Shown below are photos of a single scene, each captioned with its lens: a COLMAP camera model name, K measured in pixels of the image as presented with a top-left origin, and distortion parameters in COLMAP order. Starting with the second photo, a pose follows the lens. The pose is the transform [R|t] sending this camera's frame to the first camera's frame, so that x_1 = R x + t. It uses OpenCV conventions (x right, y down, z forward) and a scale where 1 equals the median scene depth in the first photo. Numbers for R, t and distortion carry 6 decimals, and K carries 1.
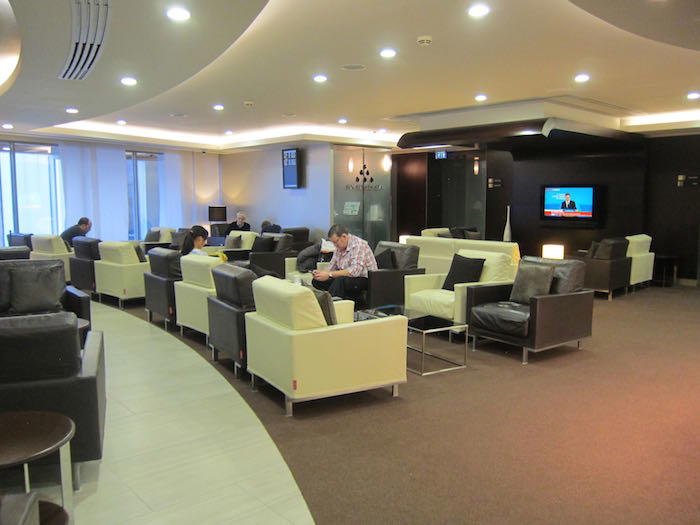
lens RADIAL K [[577.0, 0, 350.0], [0, 577.0, 262.5], [0, 0, 1]] dist [-0.055630, 0.009230]
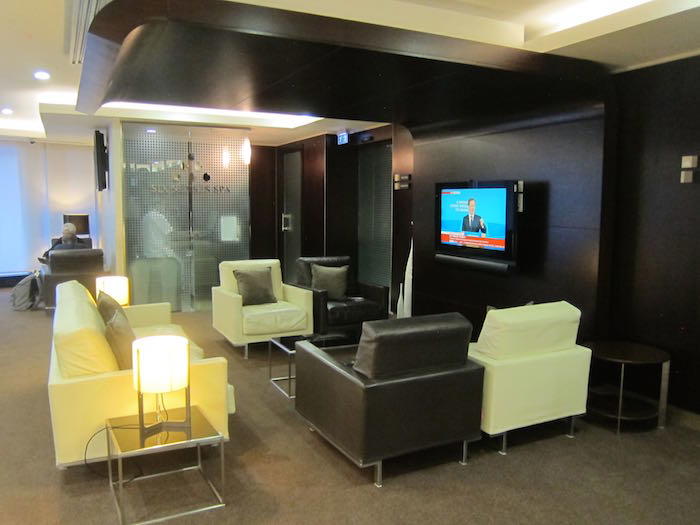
lens RADIAL K [[577.0, 0, 350.0], [0, 577.0, 262.5], [0, 0, 1]] dist [-0.055630, 0.009230]
pose [[0.963526, 0.037029, -0.265040, 0.410334], [-0.040037, 0.999180, -0.005956, -0.058859], [0.264602, 0.016350, 0.964219, 0.487380]]
